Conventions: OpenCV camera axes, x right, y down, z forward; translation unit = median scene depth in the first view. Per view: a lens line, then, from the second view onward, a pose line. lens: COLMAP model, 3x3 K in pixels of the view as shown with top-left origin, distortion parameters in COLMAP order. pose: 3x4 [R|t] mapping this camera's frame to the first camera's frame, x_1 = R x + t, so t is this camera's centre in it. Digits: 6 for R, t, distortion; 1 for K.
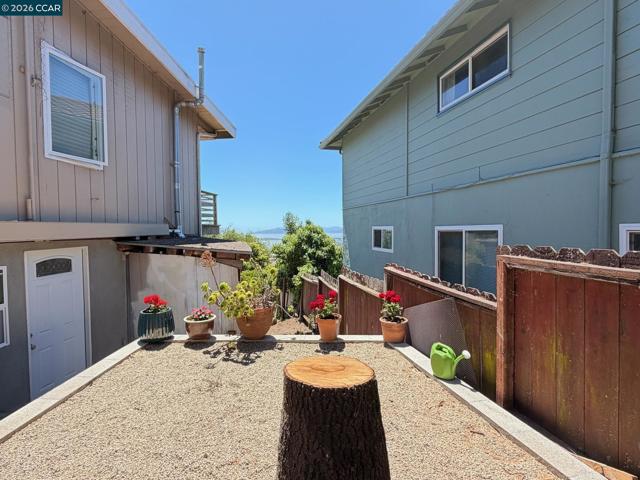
lens RADIAL K [[330.4, 0, 319.3], [0, 330.4, 240.9], [0, 0, 1]] dist [0.000084, -0.002489]
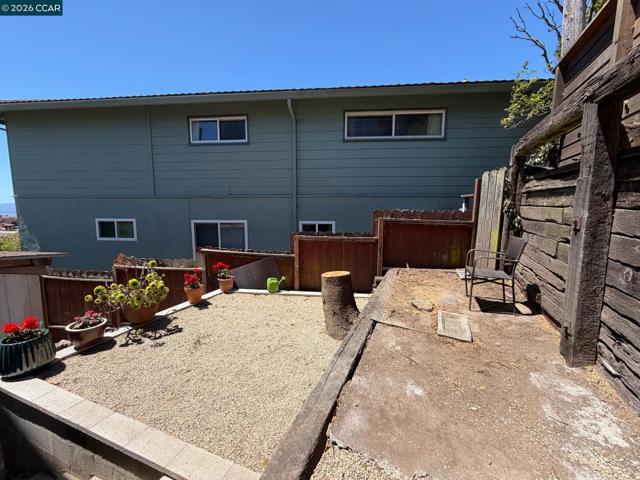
lens RADIAL K [[257.1, 0, 314.7], [0, 257.1, 239.8], [0, 0, 1]] dist [-0.000131, -0.000349]
pose [[0.345984, -0.096482, 0.933266, -0.858341], [0.027449, 0.995314, 0.092720, -0.072337], [-0.937839, -0.006463, 0.347011, 0.105397]]
